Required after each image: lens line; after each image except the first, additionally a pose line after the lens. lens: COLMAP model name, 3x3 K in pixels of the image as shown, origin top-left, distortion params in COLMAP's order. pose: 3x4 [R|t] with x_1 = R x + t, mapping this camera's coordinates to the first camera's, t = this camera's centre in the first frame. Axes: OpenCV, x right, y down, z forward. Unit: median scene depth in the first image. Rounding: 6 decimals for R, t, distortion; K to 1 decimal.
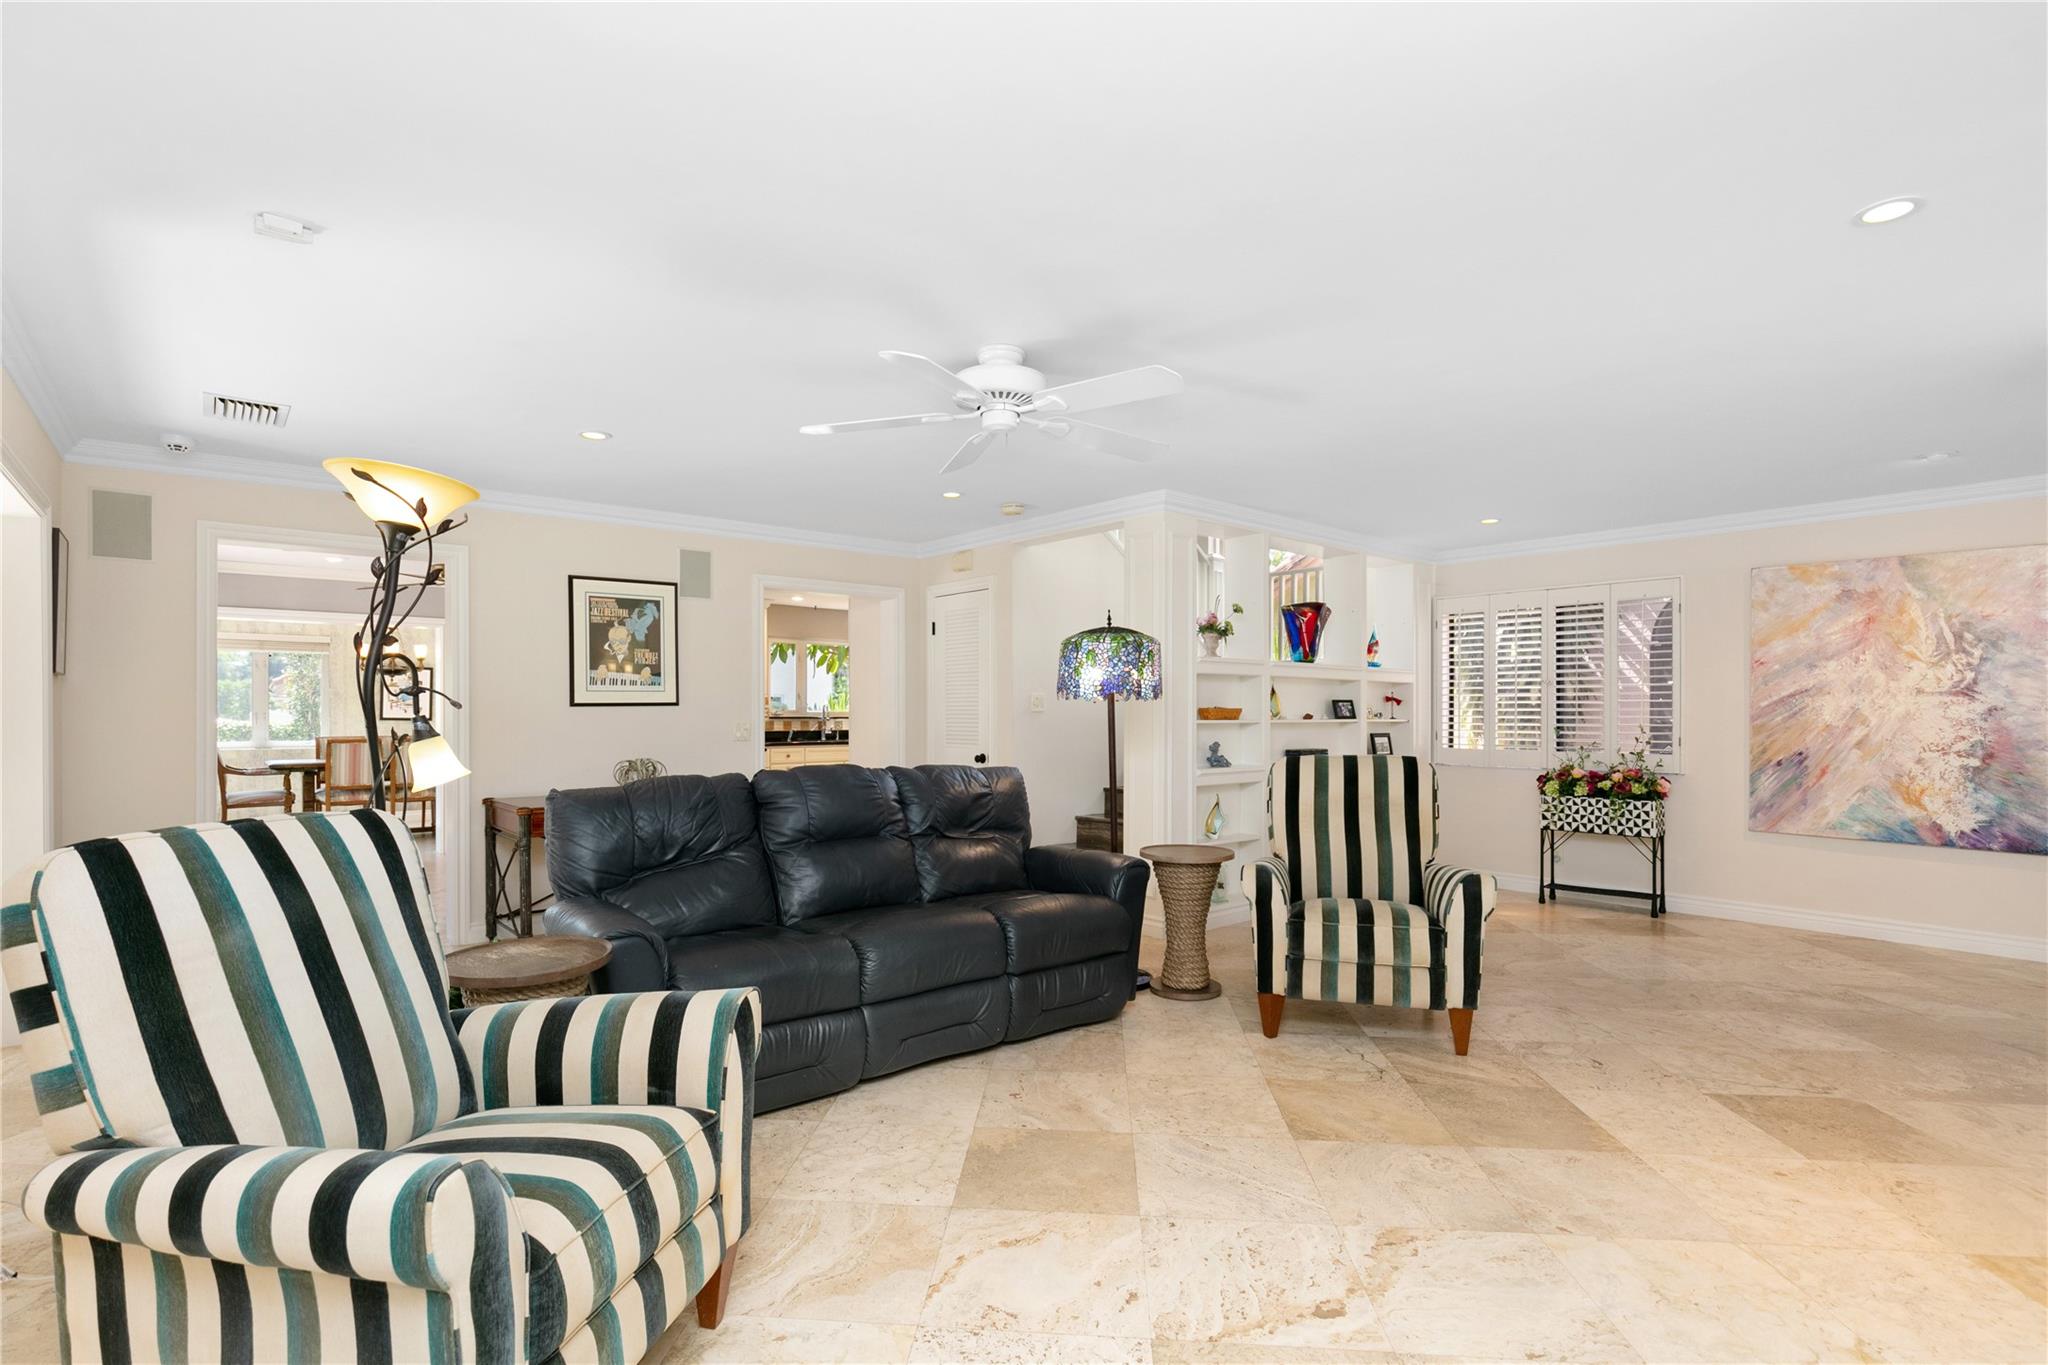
lens RADIAL K [[976.2, 0, 1022.1], [0, 976.2, 701.7], [0, 0, 1]] dist [-0.000867, 0.000204]
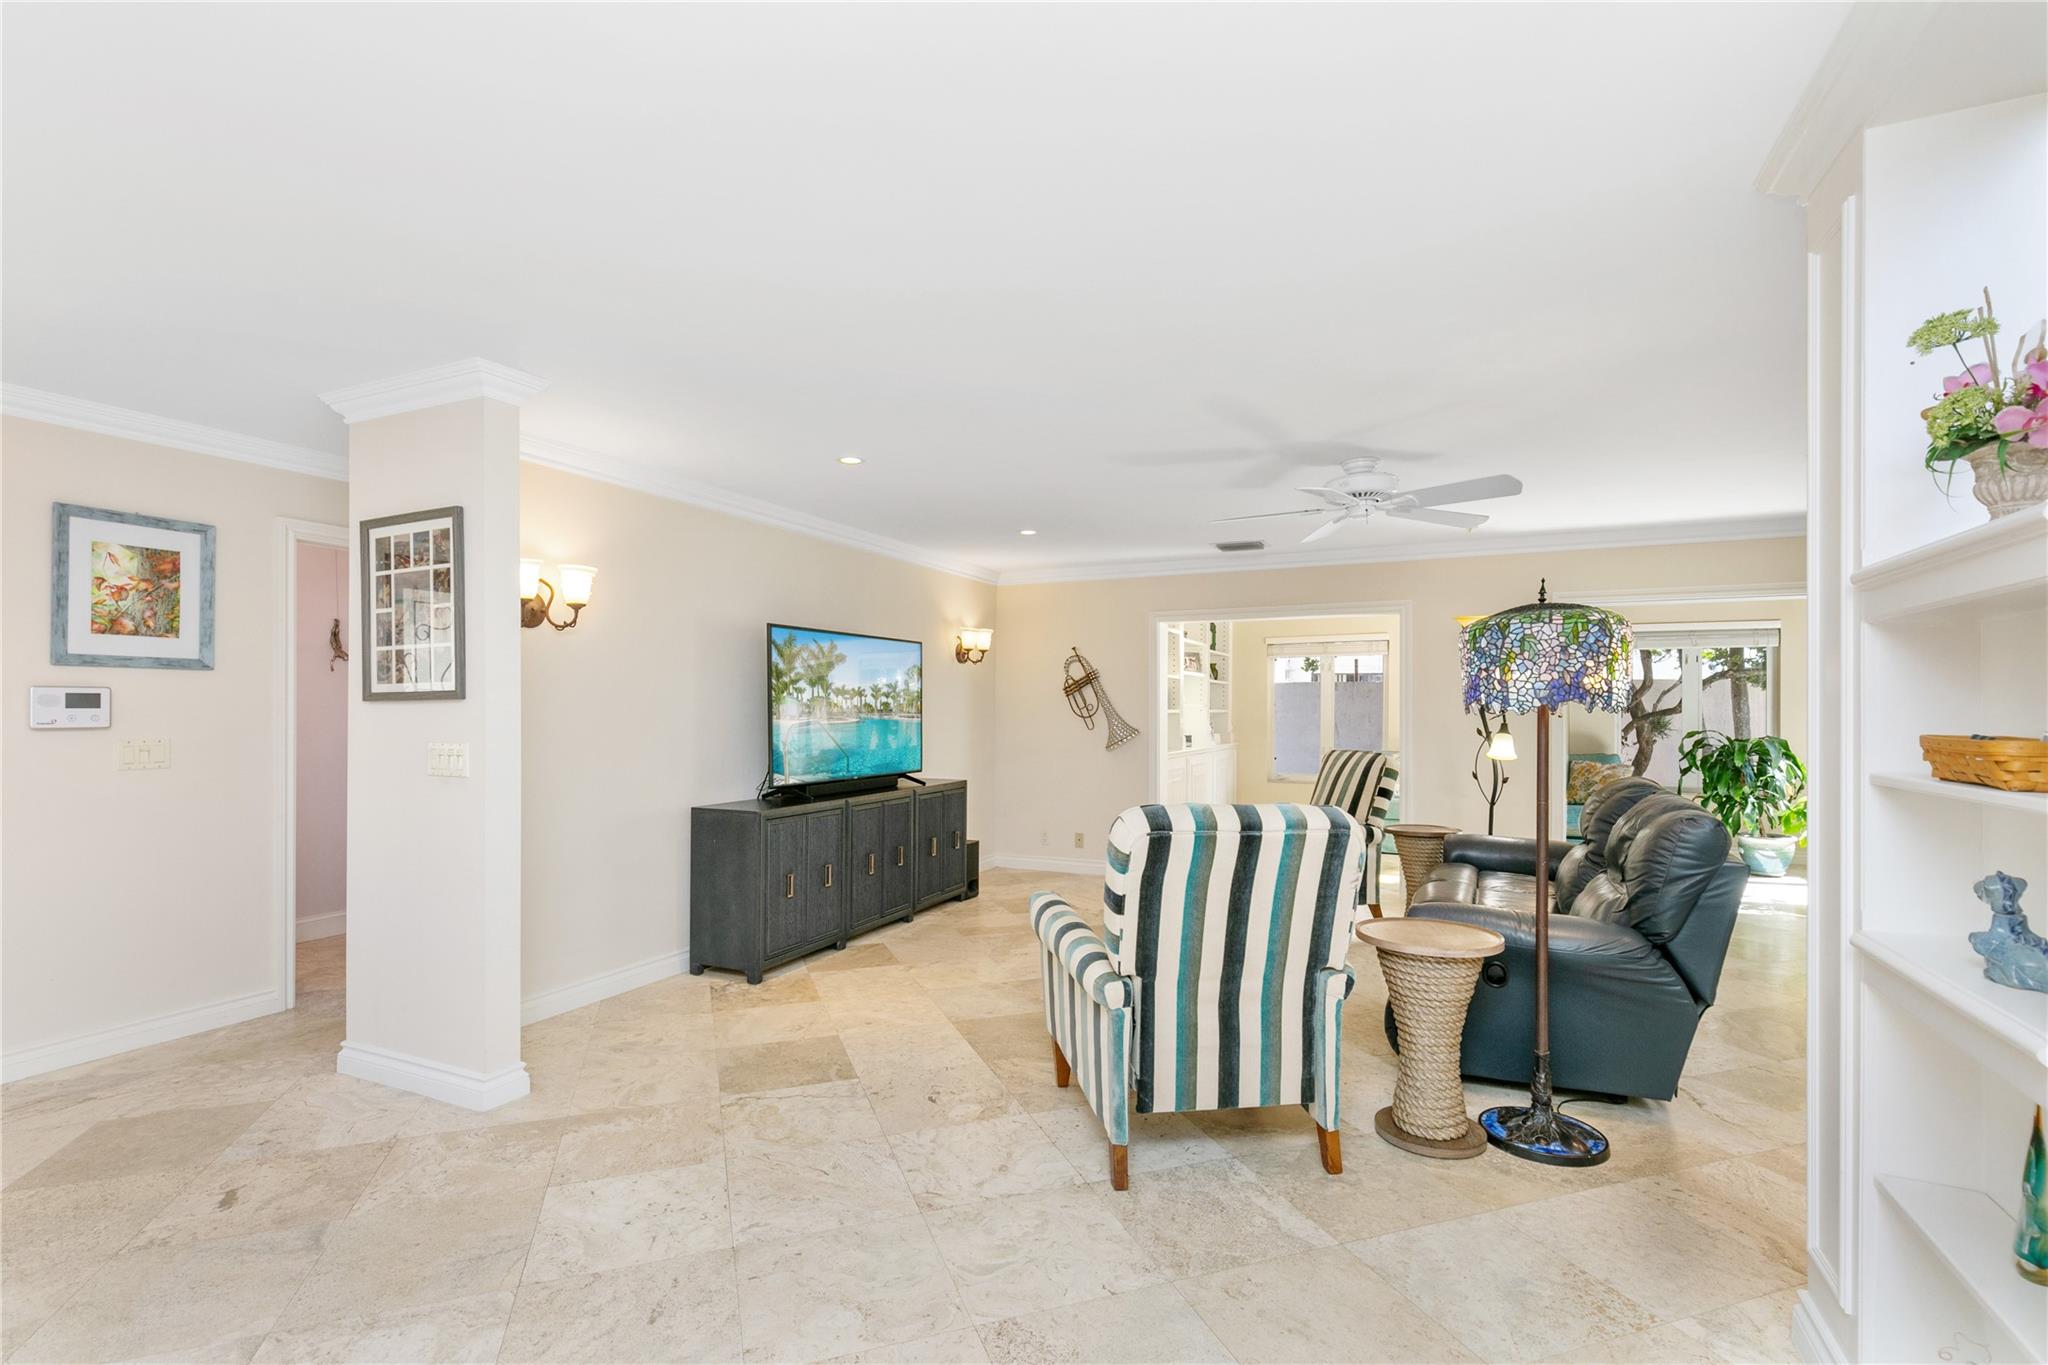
lens RADIAL K [[921.5, 0, 1025.7], [0, 921.5, 701.3], [0, 0, 1]] dist [0.002622, 0.000183]
pose [[-0.911966, -0.005540, -0.410229, 0.939268], [0.002415, 0.999819, -0.018870, -0.000448], [0.410260, -0.018199, -0.911787, 1.995016]]
